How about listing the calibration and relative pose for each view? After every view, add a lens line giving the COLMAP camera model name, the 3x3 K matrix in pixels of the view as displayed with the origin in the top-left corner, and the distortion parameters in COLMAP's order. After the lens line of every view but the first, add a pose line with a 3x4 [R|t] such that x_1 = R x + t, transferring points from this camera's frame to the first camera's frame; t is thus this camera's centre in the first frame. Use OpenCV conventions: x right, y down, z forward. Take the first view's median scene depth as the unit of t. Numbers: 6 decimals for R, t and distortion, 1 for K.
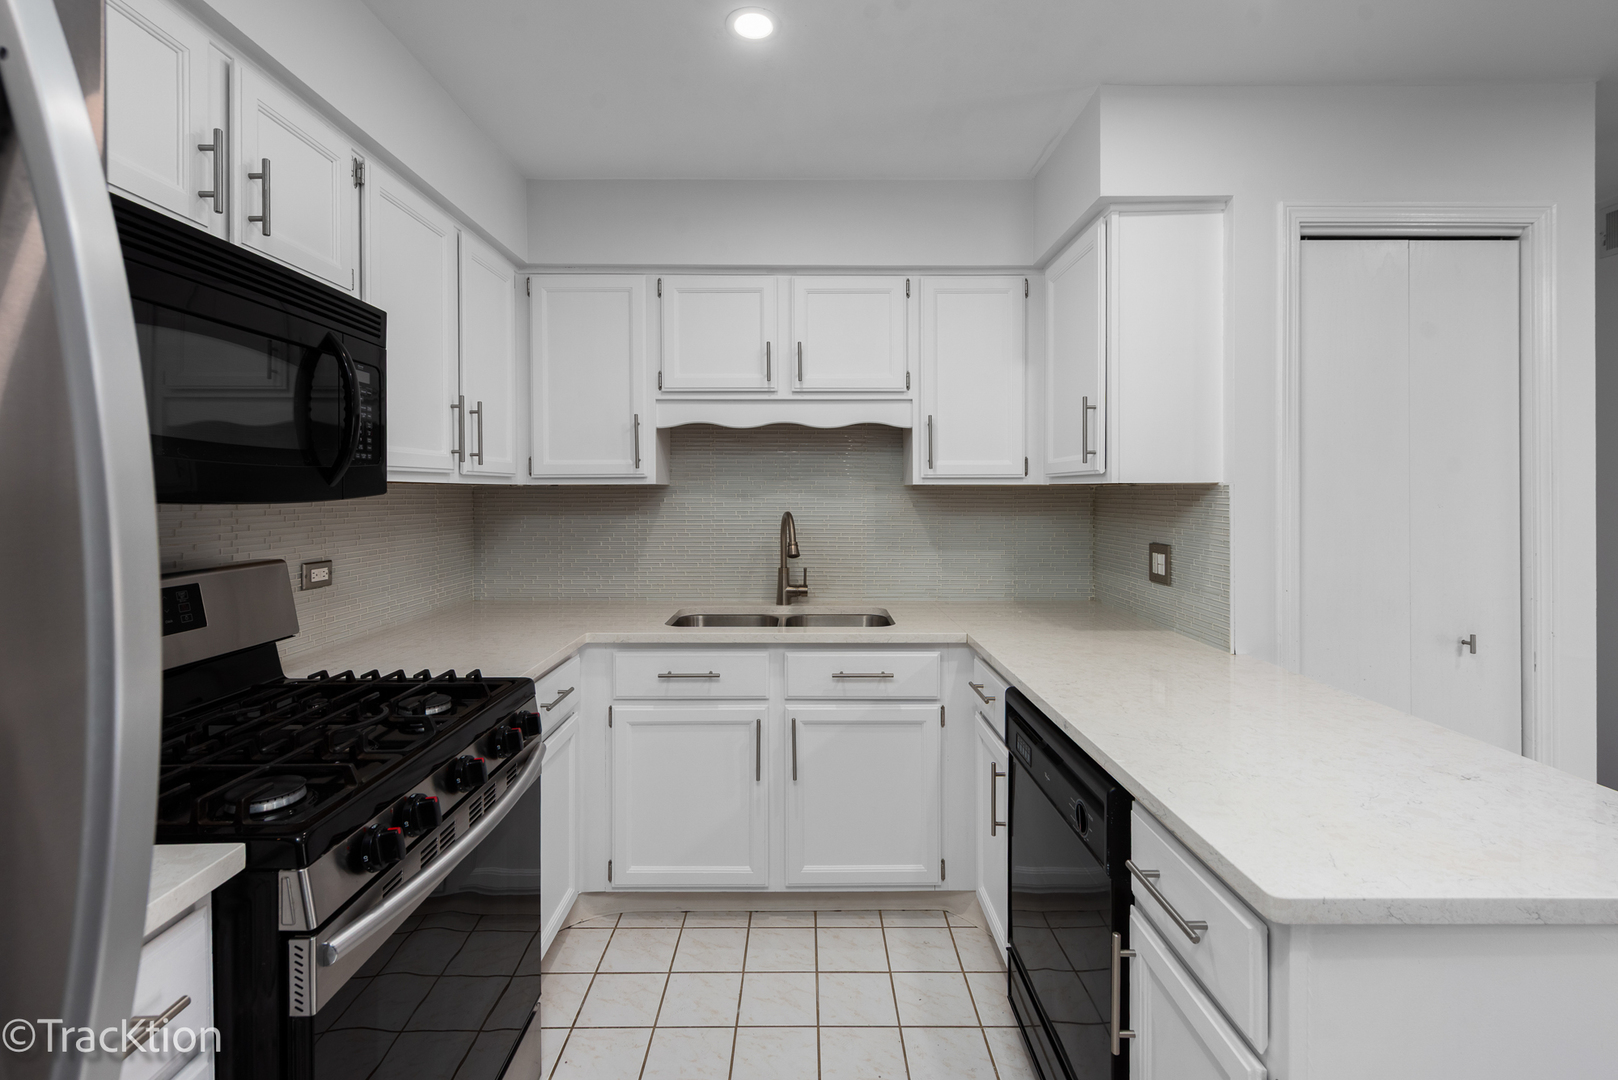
lens RADIAL K [[712.7, 0, 809.9], [0, 712.7, 509.0], [0, 0, 1]] dist [-0.000373, -0.000291]
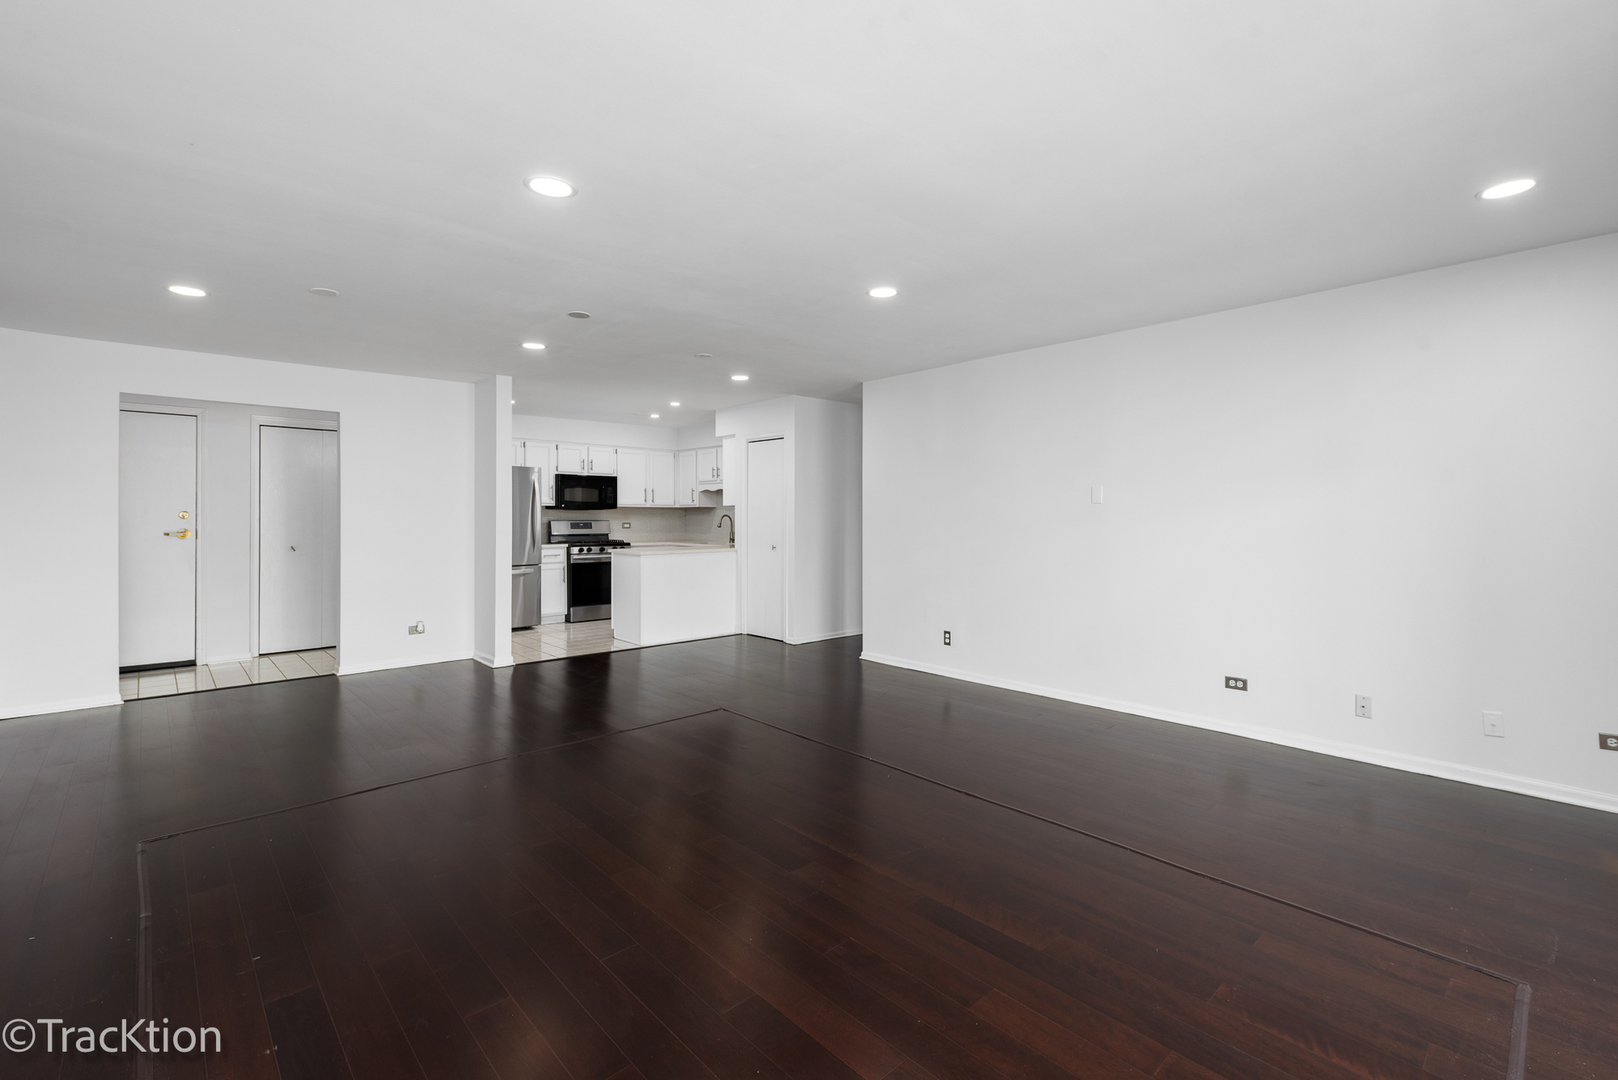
lens RADIAL K [[712.7, 0, 809.9], [0, 712.7, 509.0], [0, 0, 1]] dist [-0.000373, -0.000291]
pose [[0.677620, -0.009455, -0.735351, 3.762176], [-0.009212, 0.999730, -0.021344, 0.063541], [0.735354, 0.021237, 0.677350, -1.378739]]
